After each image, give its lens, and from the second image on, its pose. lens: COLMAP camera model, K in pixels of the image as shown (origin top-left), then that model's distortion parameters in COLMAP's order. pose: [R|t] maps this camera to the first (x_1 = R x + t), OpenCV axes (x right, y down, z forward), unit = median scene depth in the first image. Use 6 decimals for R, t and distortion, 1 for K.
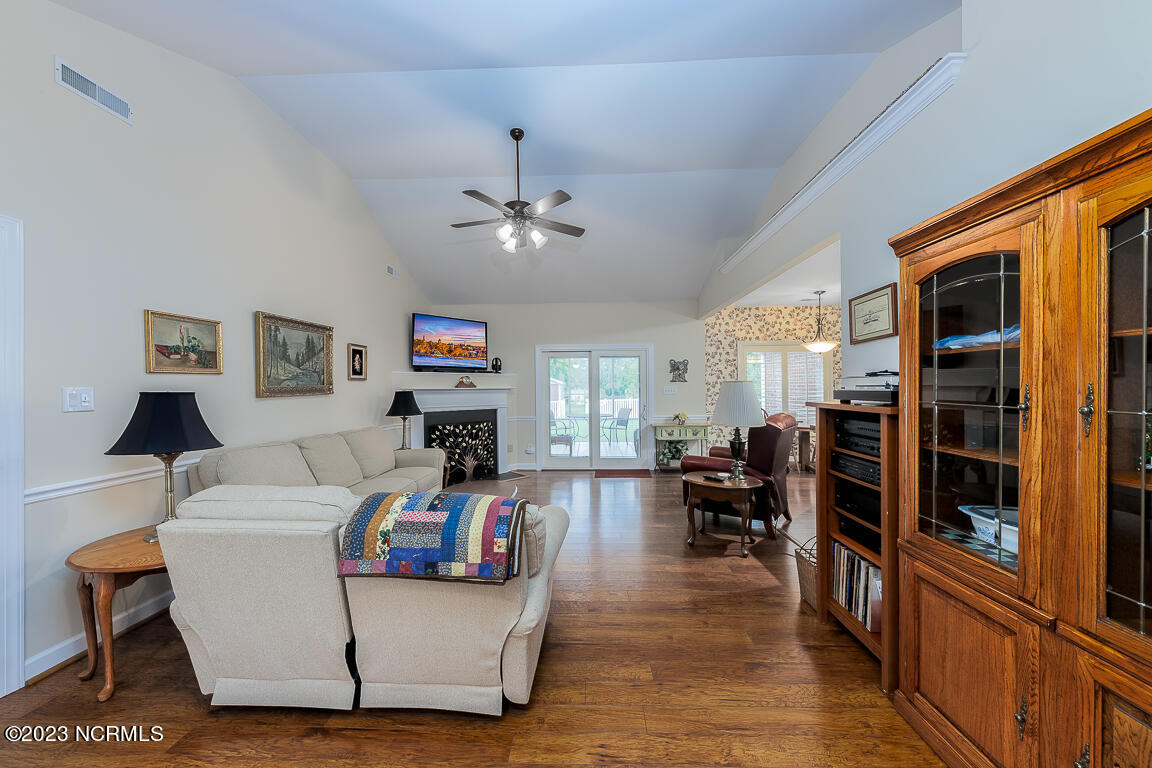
lens RADIAL K [[401.7, 0, 575.7], [0, 401.7, 389.8], [0, 0, 1]] dist [-0.000440, 0.000002]
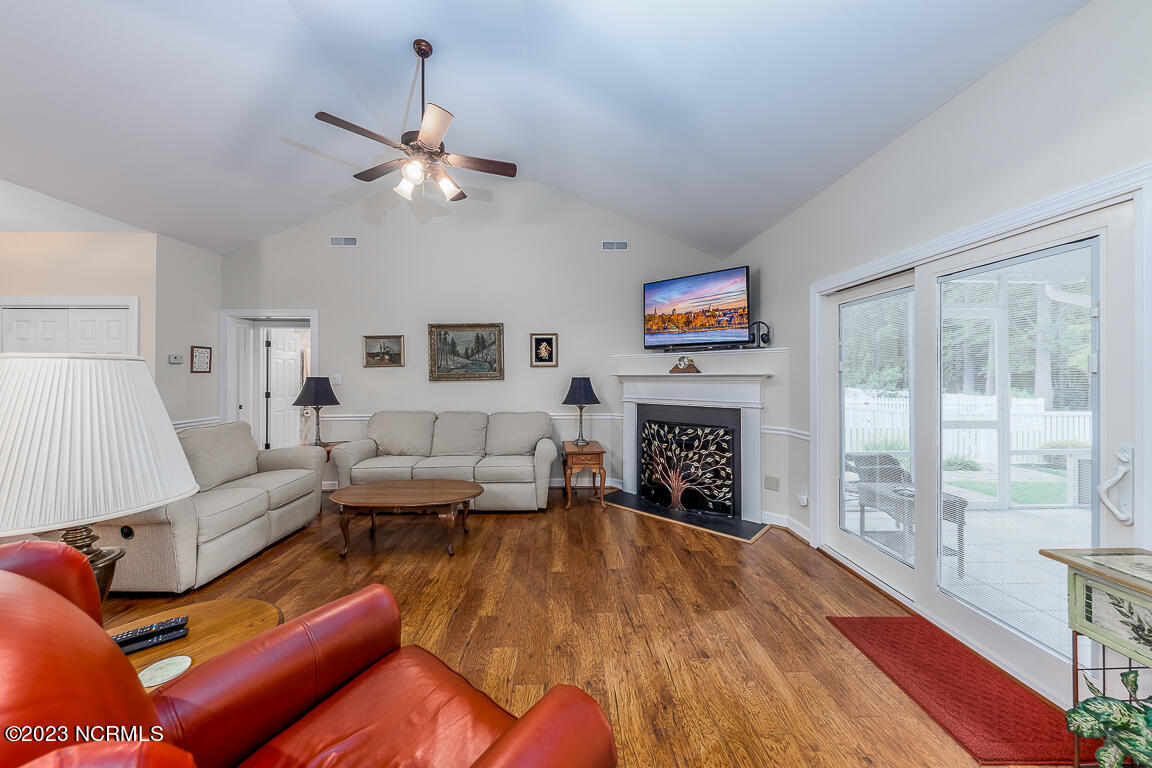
lens RADIAL K [[401.7, 0, 575.0], [0, 401.7, 374.6], [0, 0, 1]] dist [-0.000440, 0.000002]
pose [[0.084598, 0.008302, -0.996381, 0.483134], [0.001086, 0.999964, 0.008424, -0.010917], [0.996415, -0.001795, 0.084586, 0.909433]]
